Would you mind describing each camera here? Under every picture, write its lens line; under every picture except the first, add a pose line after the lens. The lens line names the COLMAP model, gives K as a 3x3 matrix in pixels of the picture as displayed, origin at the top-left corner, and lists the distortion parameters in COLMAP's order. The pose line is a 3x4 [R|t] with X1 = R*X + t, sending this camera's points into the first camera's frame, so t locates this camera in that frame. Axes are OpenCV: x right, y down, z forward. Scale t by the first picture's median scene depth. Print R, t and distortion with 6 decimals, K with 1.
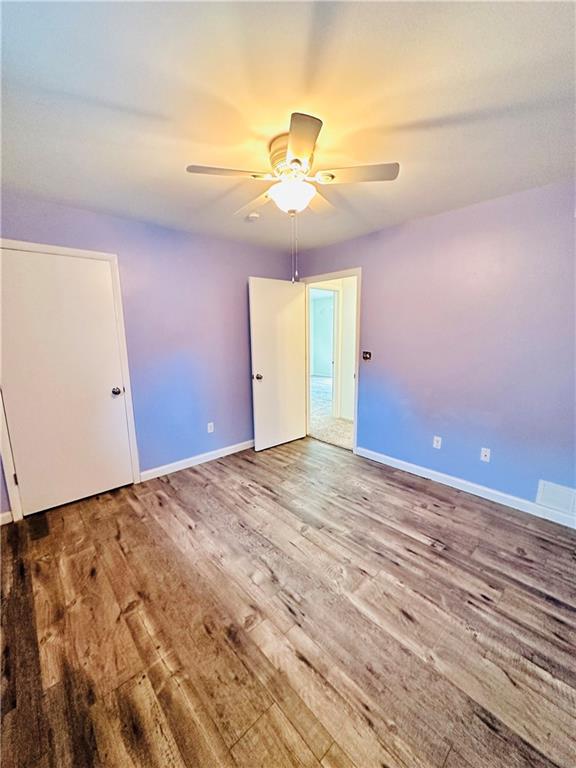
lens RADIAL K [[306.5, 0, 288.0], [0, 306.5, 384.0], [0, 0, 1]] dist [-0.001920, 0.000151]
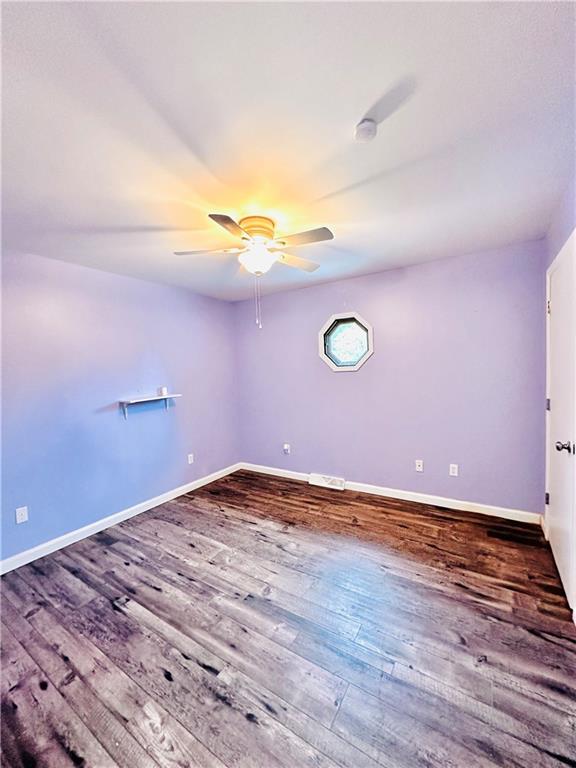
lens RADIAL K [[306.5, 0, 288.0], [0, 306.5, 384.0], [0, 0, 1]] dist [-0.001920, 0.000151]
pose [[-0.964981, 0.060130, -0.255334, 0.206876], [0.004343, 0.976901, 0.213646, -0.333482], [0.262283, 0.205056, -0.942953, 1.960754]]
